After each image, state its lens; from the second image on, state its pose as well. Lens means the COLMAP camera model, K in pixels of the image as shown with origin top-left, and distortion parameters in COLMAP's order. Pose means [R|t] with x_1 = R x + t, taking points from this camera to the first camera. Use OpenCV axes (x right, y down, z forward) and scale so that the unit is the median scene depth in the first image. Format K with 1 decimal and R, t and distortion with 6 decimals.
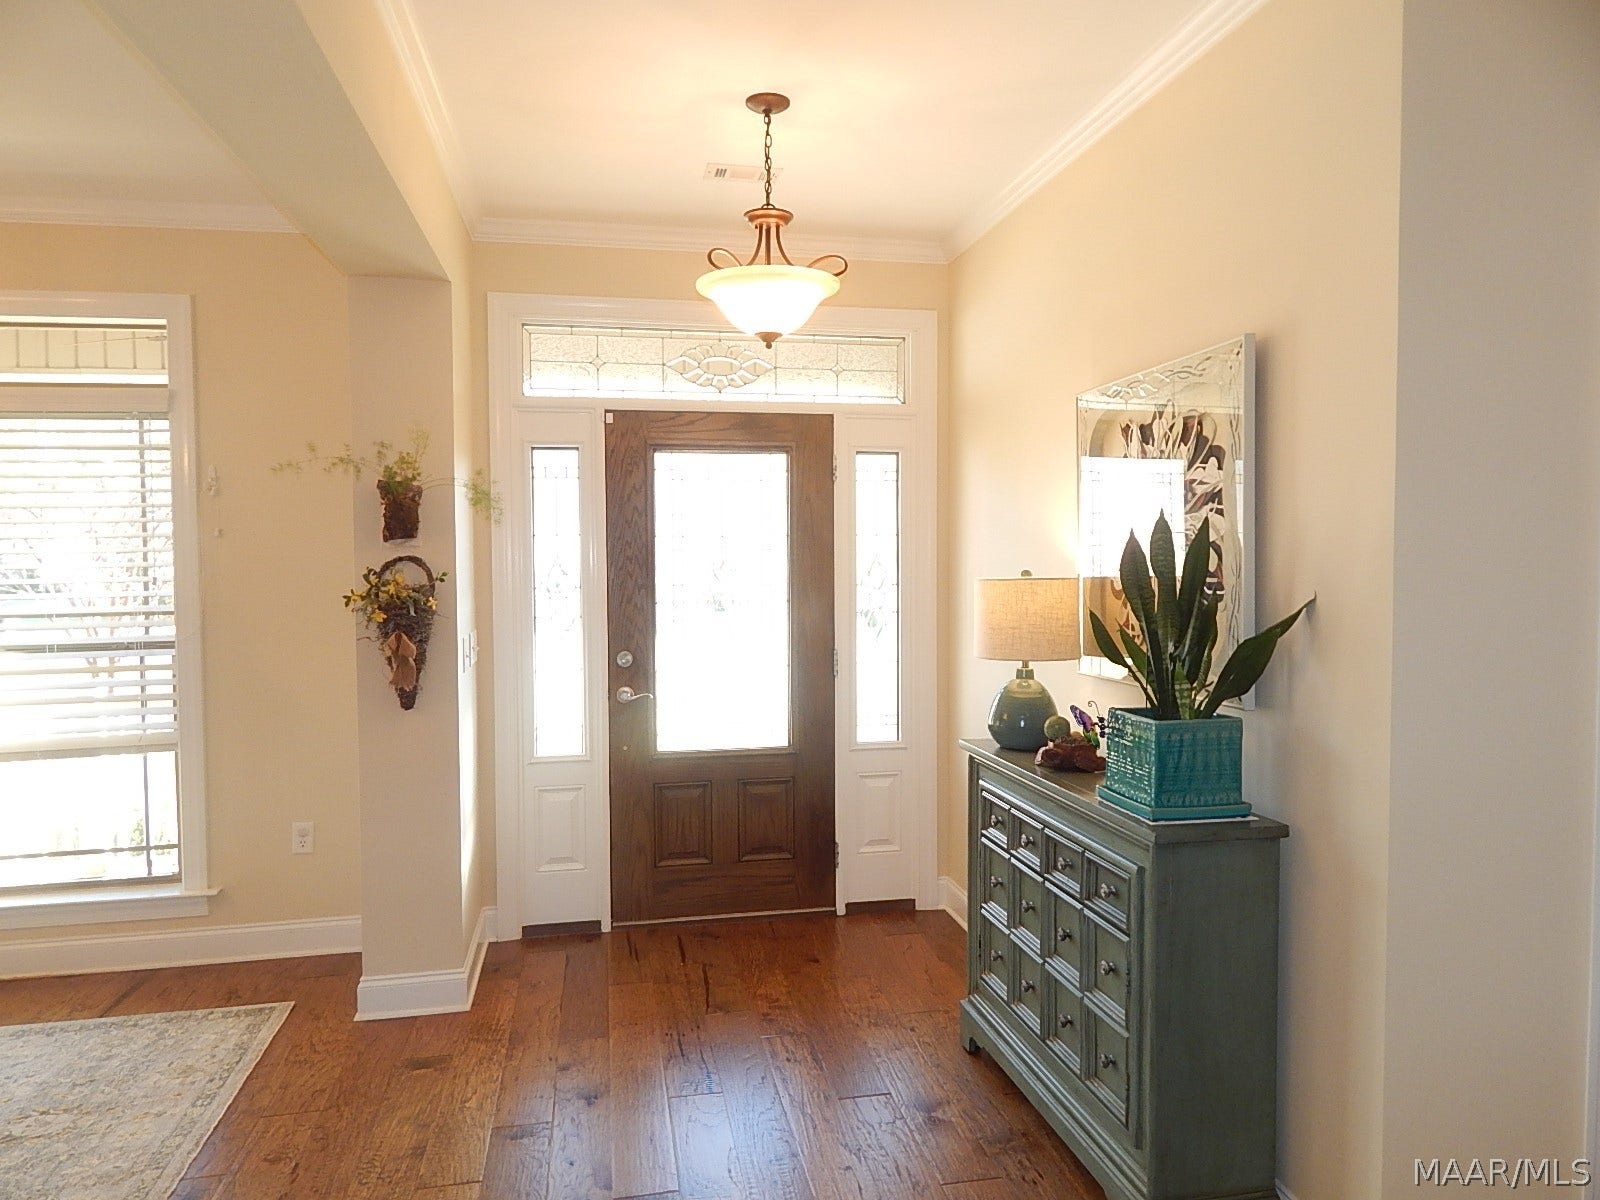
lens RADIAL K [[1065.9, 0, 800.0], [0, 1065.9, 600.0], [0, 0, 1]] dist [0.000787, -0.005803]
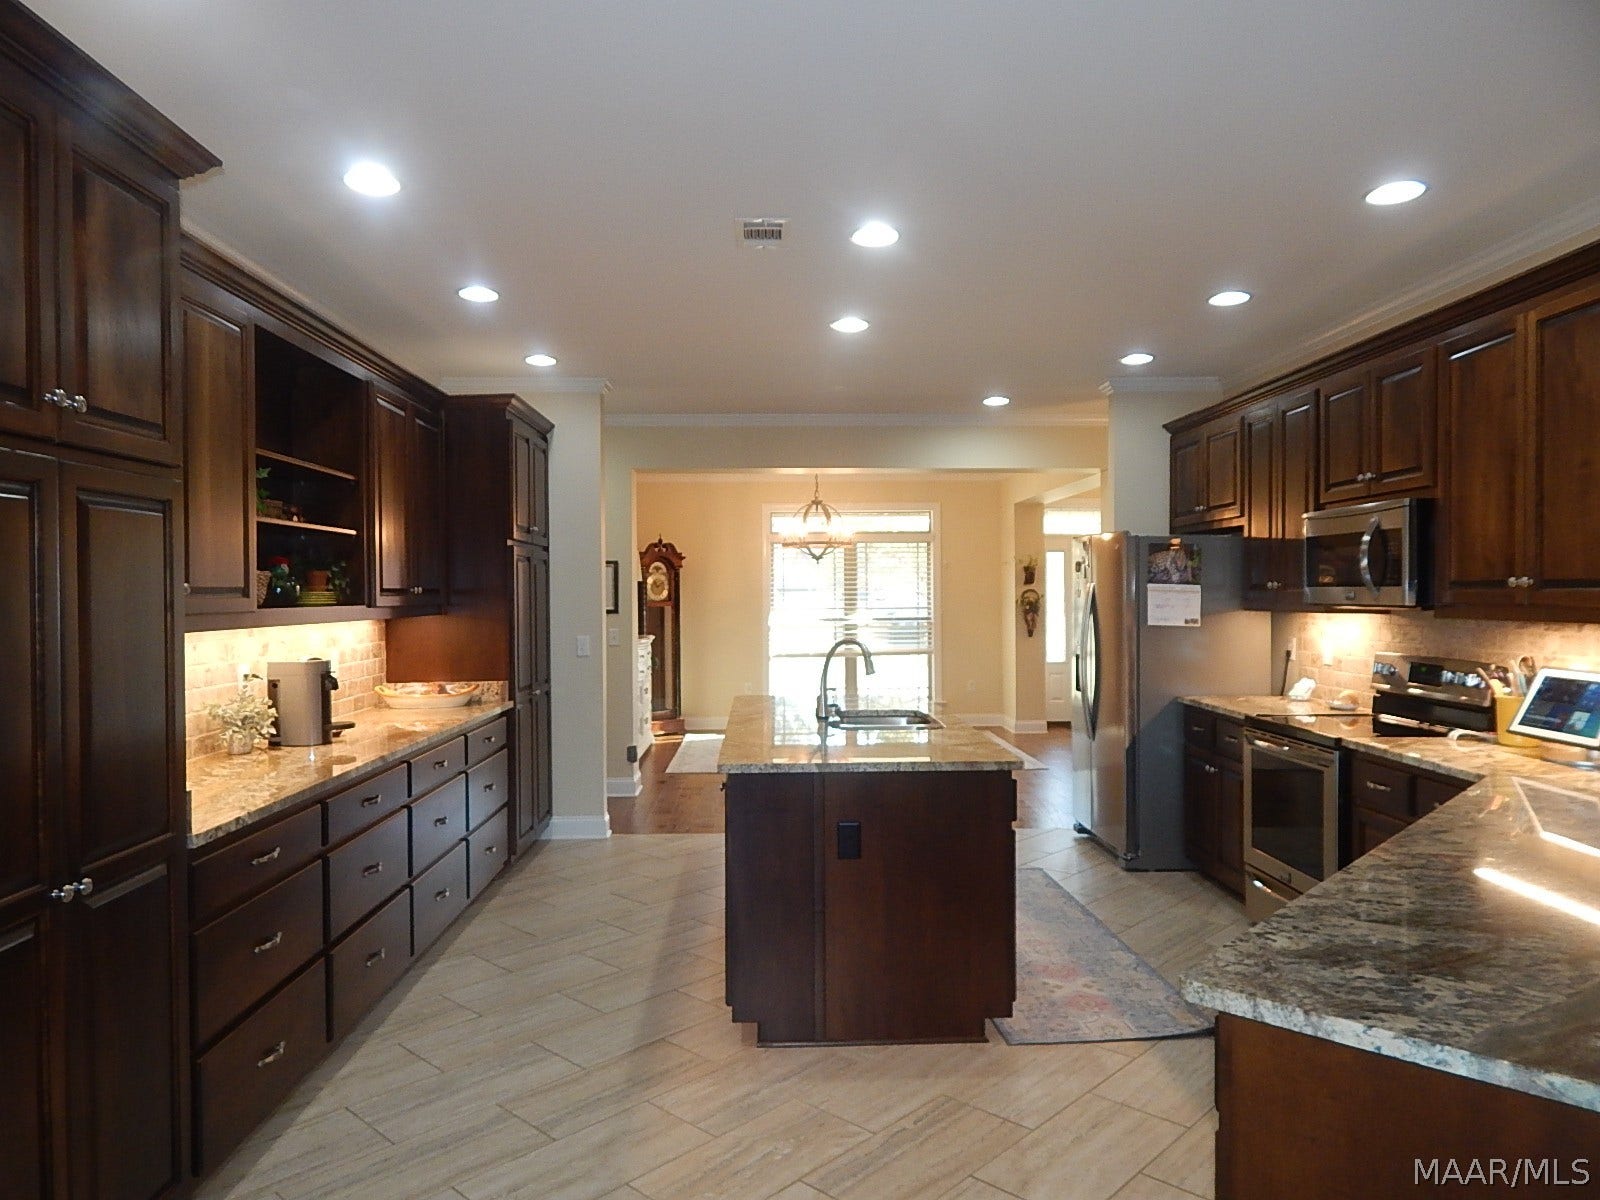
lens RADIAL K [[1057.4, 0, 801.5], [0, 1057.4, 588.8], [0, 0, 1]] dist [0.009752, -0.012536]
pose [[0.984813, 0.007609, -0.173449, -0.427140], [-0.014657, 0.999116, -0.039392, 0.080340], [0.172996, 0.041336, 0.984055, -1.961382]]
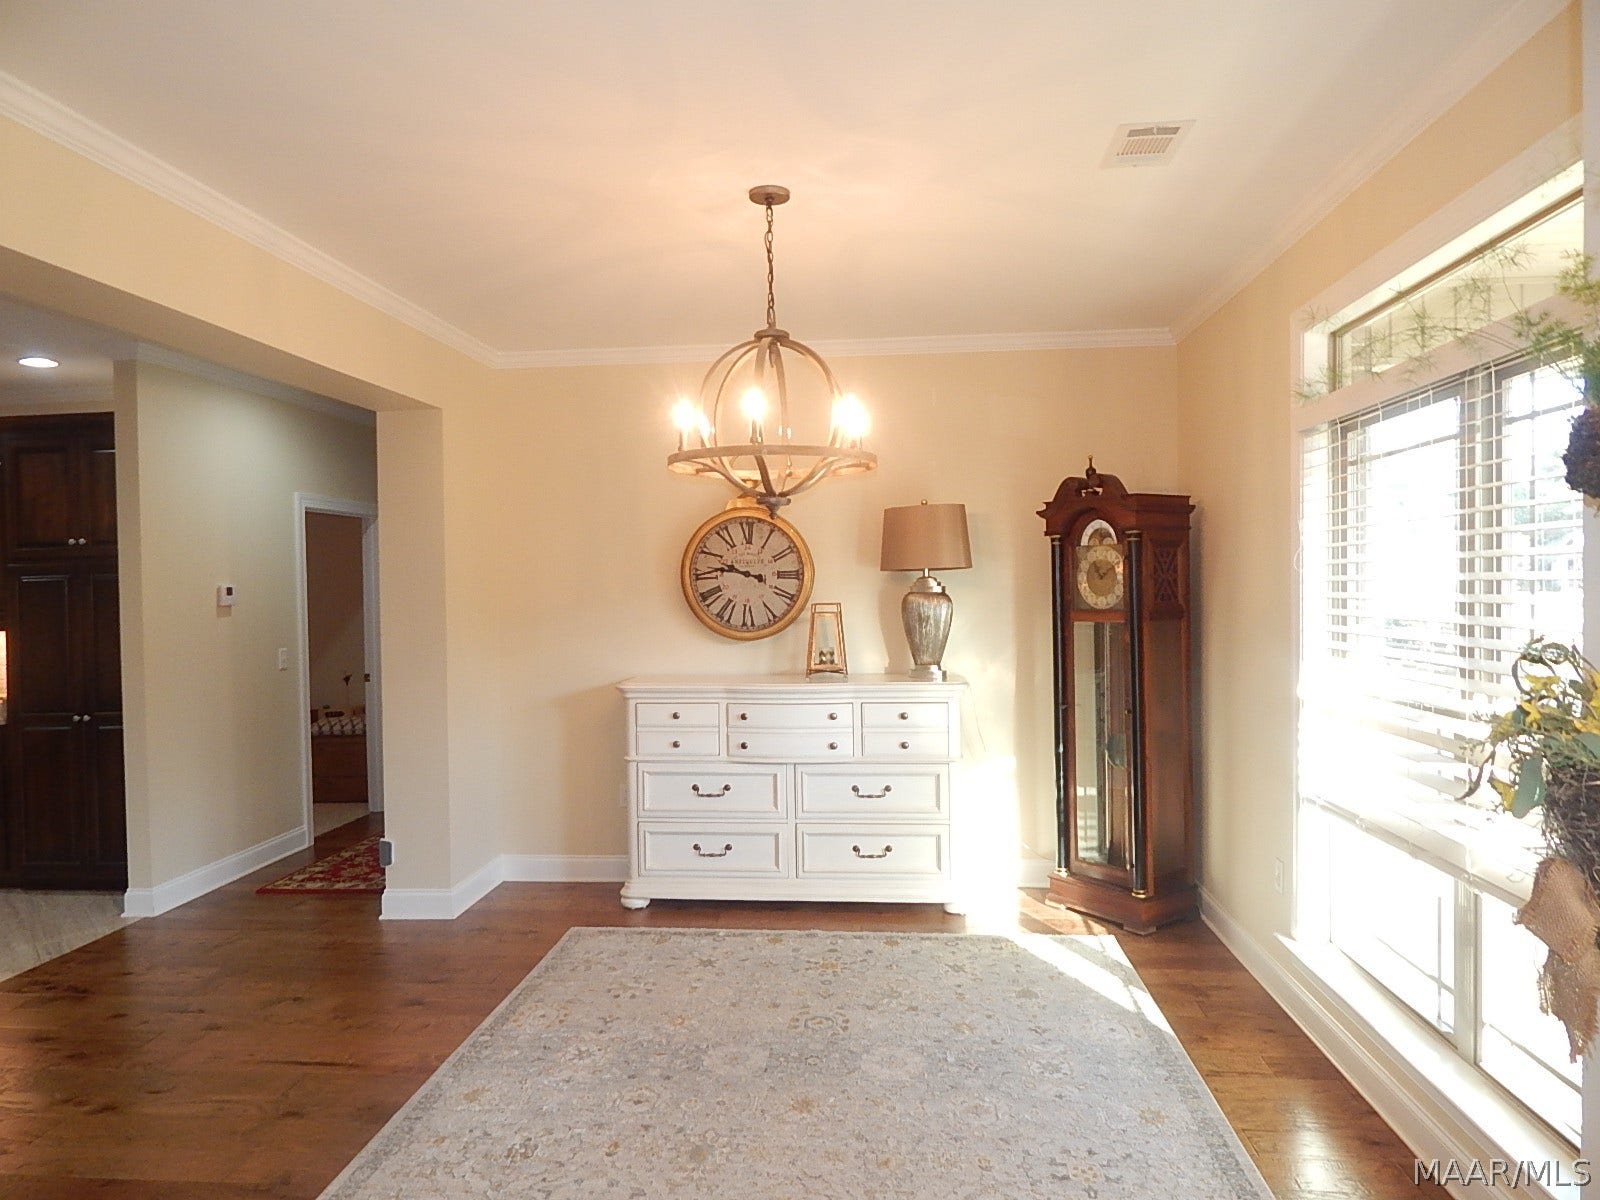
lens RADIAL K [[1057.4, 0, 801.5], [0, 1057.4, 588.8], [0, 0, 1]] dist [0.009752, -0.012536]
pose [[-0.286958, 0.024580, -0.957628, -0.028921], [-0.018861, 0.999332, 0.031302, -0.047202], [0.957757, 0.027044, -0.286303, 0.725282]]
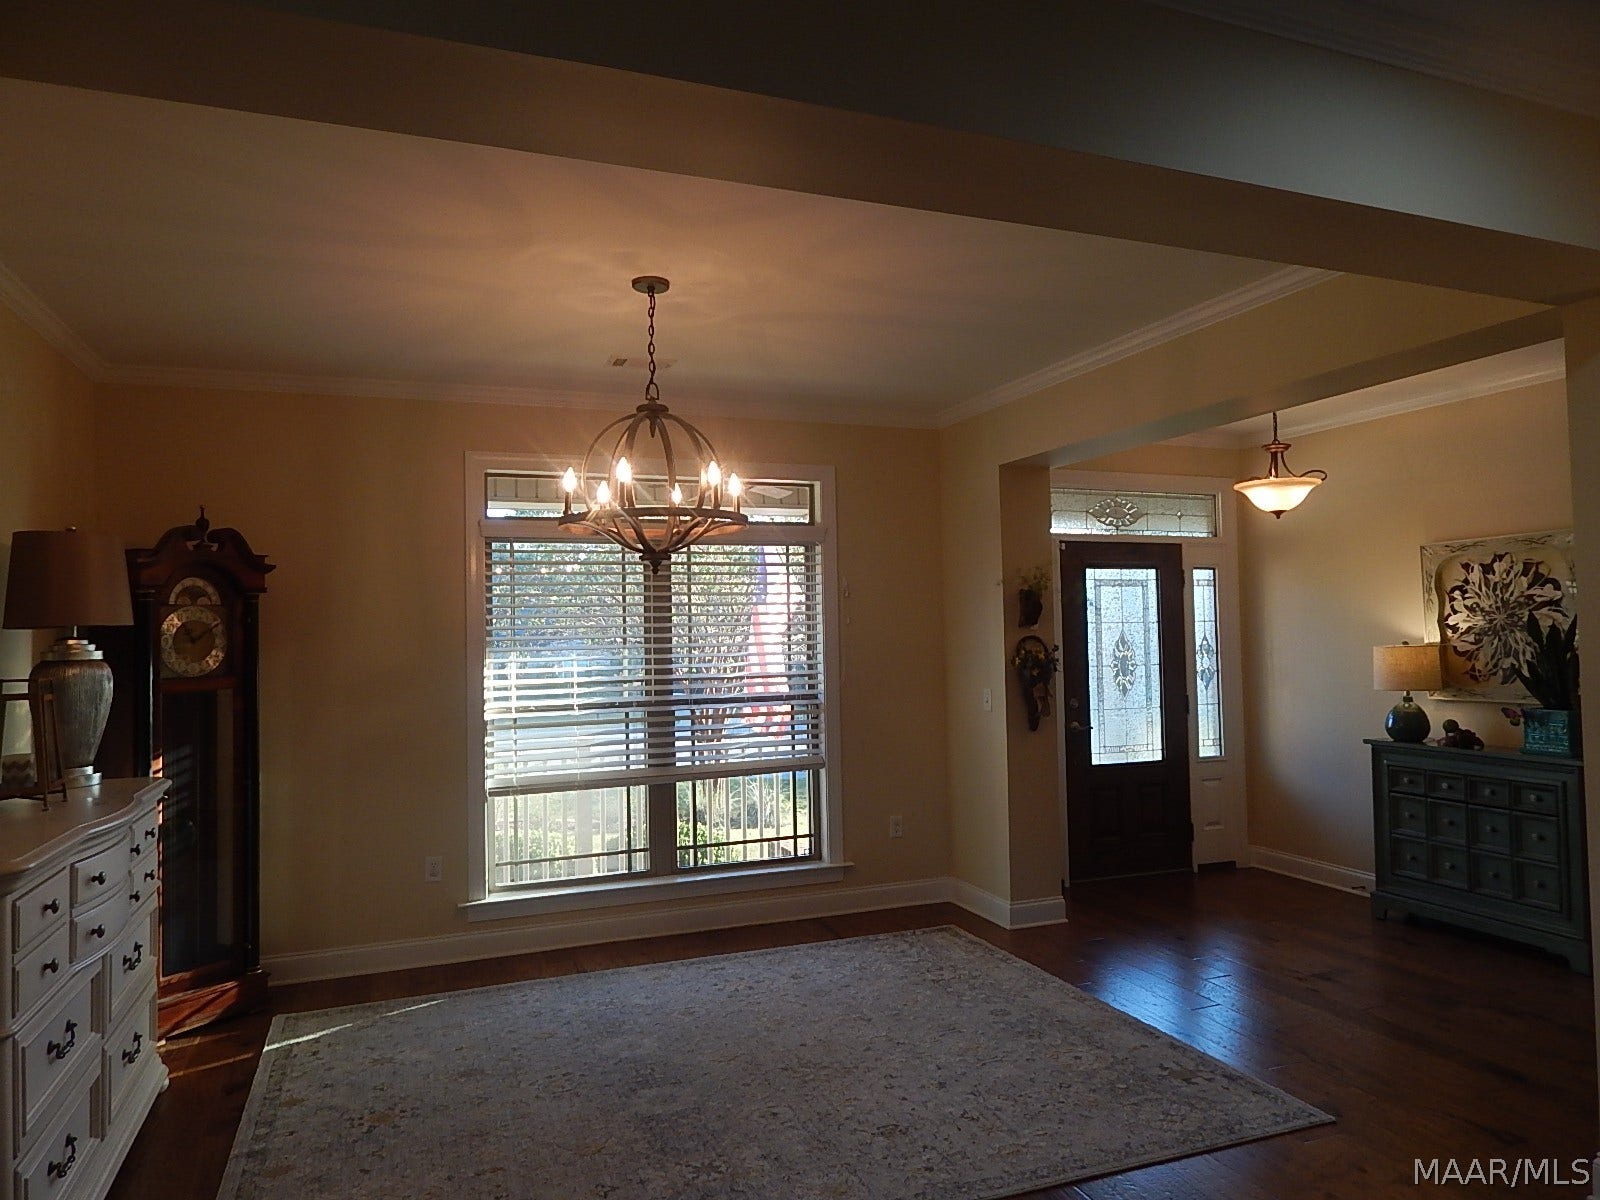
lens RADIAL K [[1071.8, 0, 795.4], [0, 1071.8, 586.9], [0, 0, 1]] dist [0.002434, -0.001892]
pose [[0.985029, 0.001944, 0.172376, -0.866315], [0.013350, 0.996073, -0.087518, 0.019864], [-0.171869, 0.088509, 0.981136, -0.474935]]
